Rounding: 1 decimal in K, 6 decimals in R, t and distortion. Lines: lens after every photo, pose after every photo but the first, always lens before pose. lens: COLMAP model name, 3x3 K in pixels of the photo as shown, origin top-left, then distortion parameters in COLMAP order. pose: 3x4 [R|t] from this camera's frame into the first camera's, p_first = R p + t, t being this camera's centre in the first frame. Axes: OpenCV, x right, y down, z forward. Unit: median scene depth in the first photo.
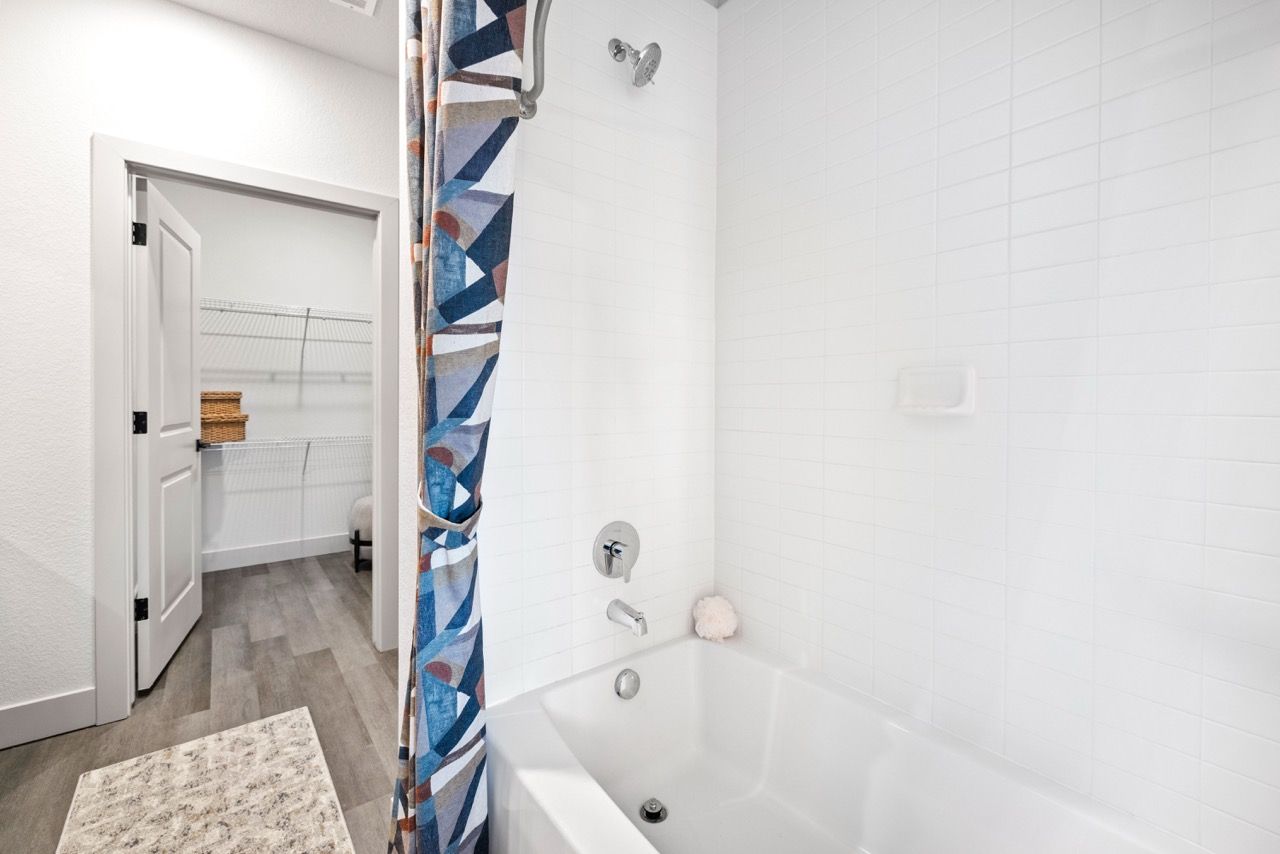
lens RADIAL K [[542.5, 0, 640.1], [0, 542.5, 402.2], [0, 0, 1]] dist [0.000271, -0.000102]
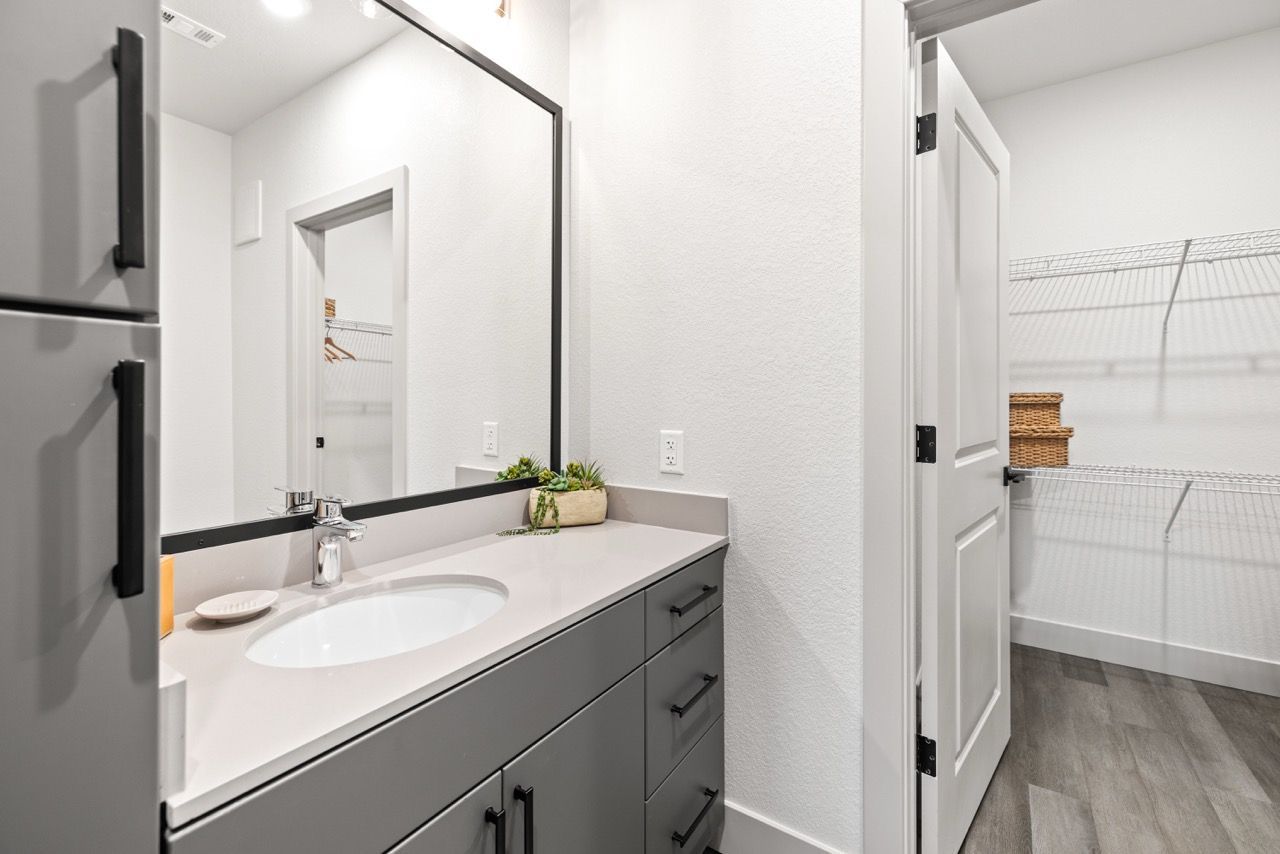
lens RADIAL K [[542.5, 0, 640.1], [0, 542.5, 402.2], [0, 0, 1]] dist [0.000271, -0.000102]
pose [[0.312289, -0.001183, -0.949987, -0.291804], [-0.004653, 0.999985, -0.002775, -0.003751], [0.949976, 0.005287, 0.312279, 0.332420]]
